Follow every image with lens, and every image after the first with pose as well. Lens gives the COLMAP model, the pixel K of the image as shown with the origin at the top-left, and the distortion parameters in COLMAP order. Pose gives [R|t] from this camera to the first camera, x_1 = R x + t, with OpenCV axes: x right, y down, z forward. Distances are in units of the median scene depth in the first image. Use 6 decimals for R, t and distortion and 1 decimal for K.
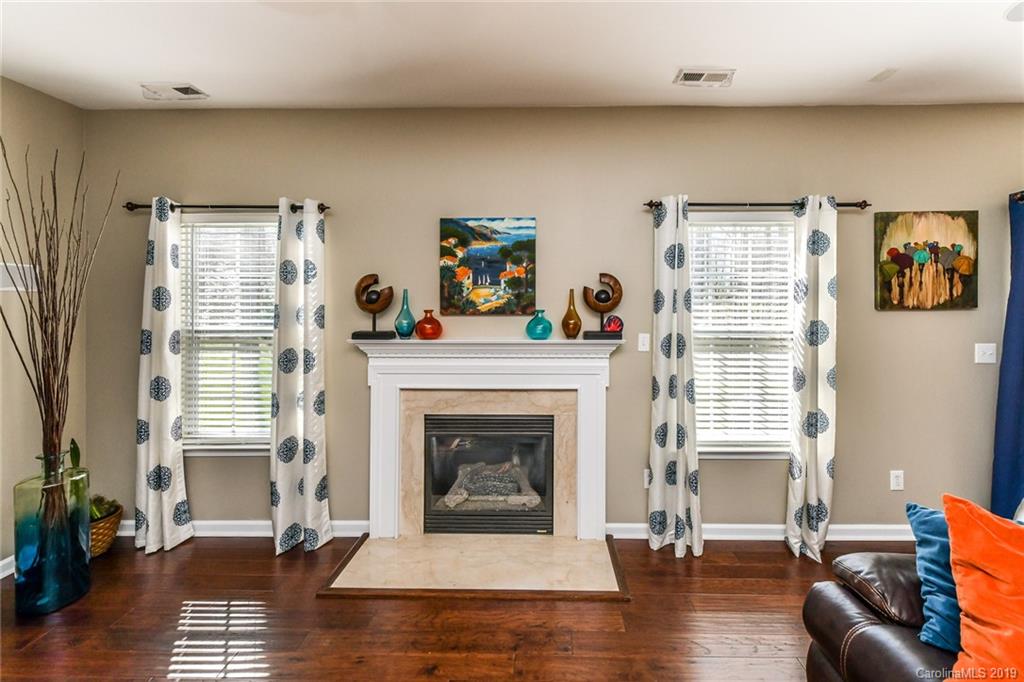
lens RADIAL K [[418.7, 0, 541.0], [0, 418.7, 297.8], [0, 0, 1]] dist [0.002023, 0.000345]
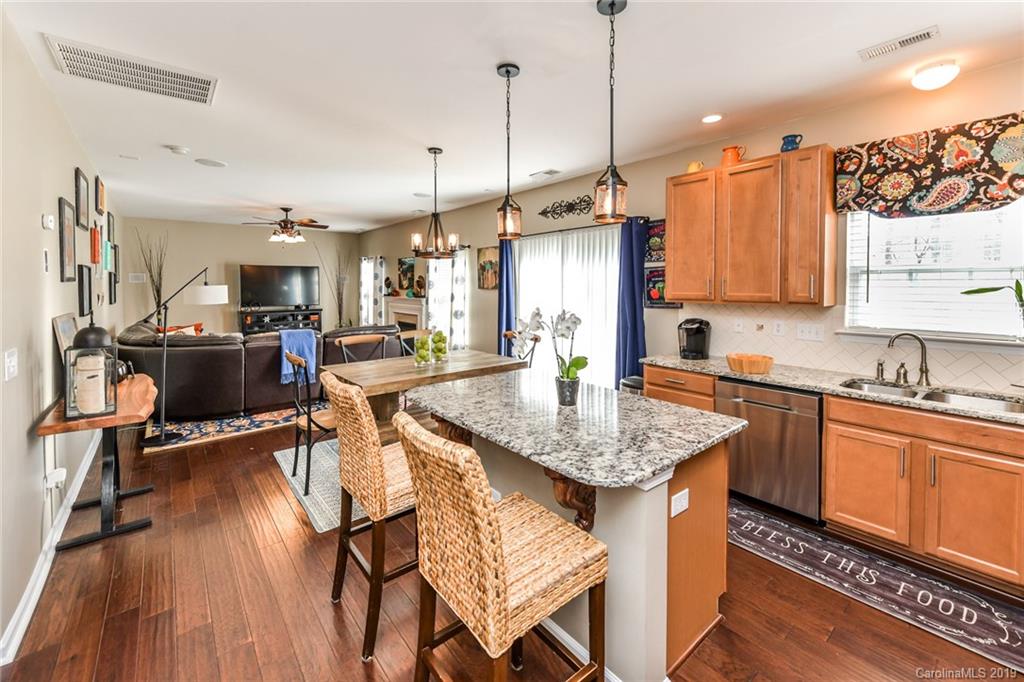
lens RADIAL K [[418.7, 0, 518.9], [0, 418.7, 295.1], [0, 0, 1]] dist [0.002023, 0.000345]
pose [[0.659908, 0.022492, -0.751010, 2.762557], [0.001961, 0.999497, 0.031656, -0.013009], [0.751344, -0.022363, 0.659532, -0.402508]]
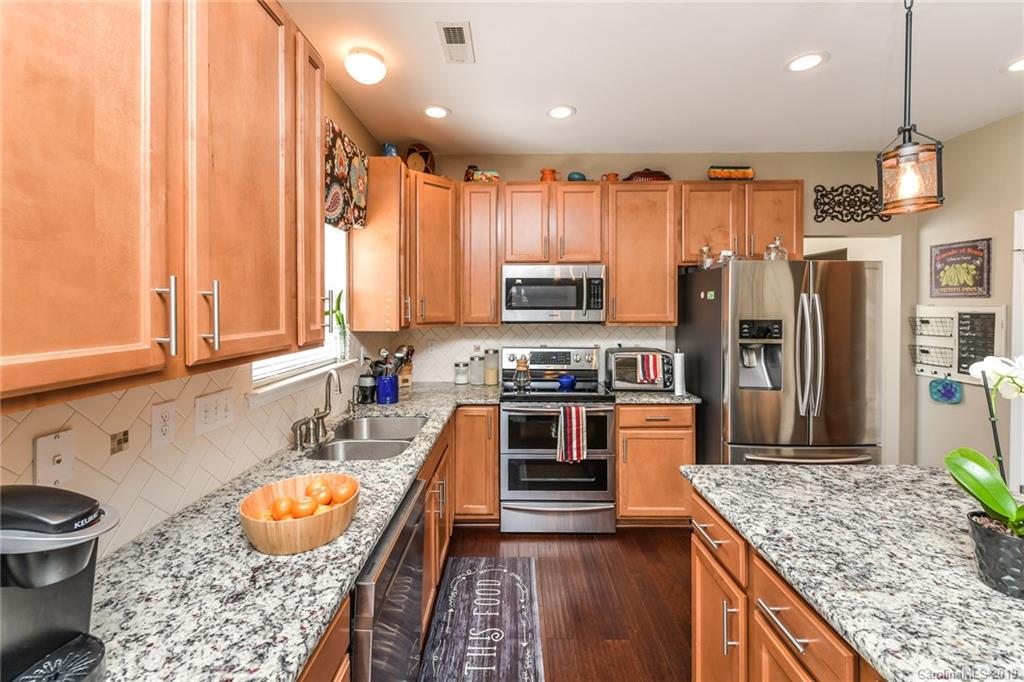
lens RADIAL K [[418.7, 0, 516.4], [0, 418.7, 309.3], [0, 0, 1]] dist [0.002023, 0.000345]
pose [[-0.029480, -0.002658, 0.999562, 1.873979], [-0.000750, 0.999996, 0.002637, -0.005013], [-0.999565, -0.000672, -0.029482, 0.615477]]
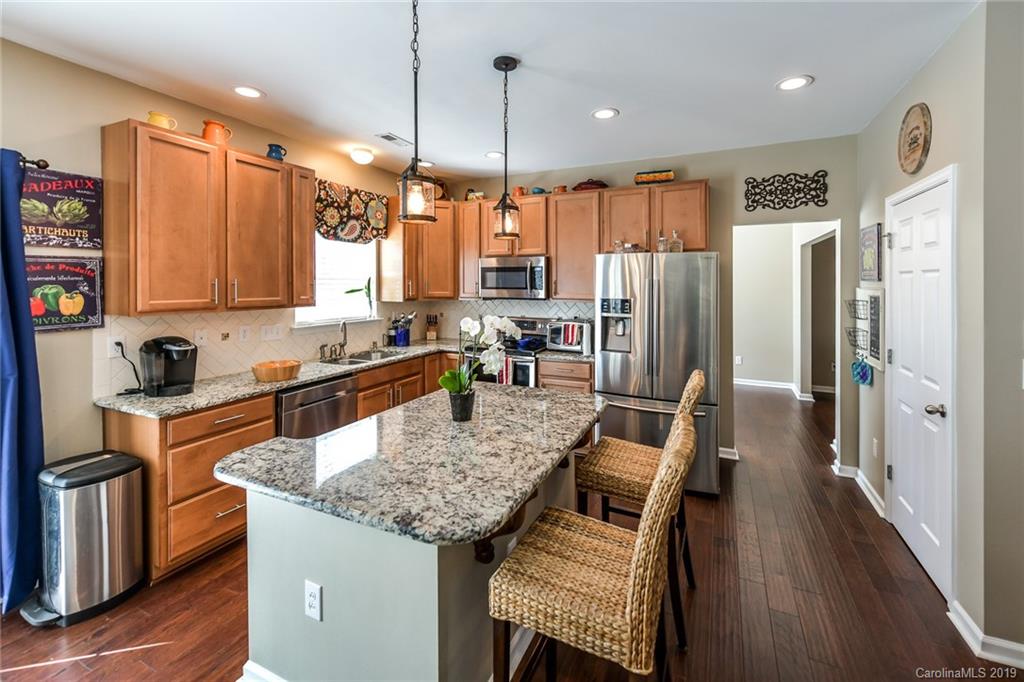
lens RADIAL K [[418.7, 0, 535.1], [0, 418.7, 286.9], [0, 0, 1]] dist [0.002023, 0.000345]
pose [[0.374232, -0.002561, 0.927332, 1.559975], [-0.006458, 0.999965, 0.005367, -0.019307], [-0.927313, -0.007997, 0.374202, -0.210576]]
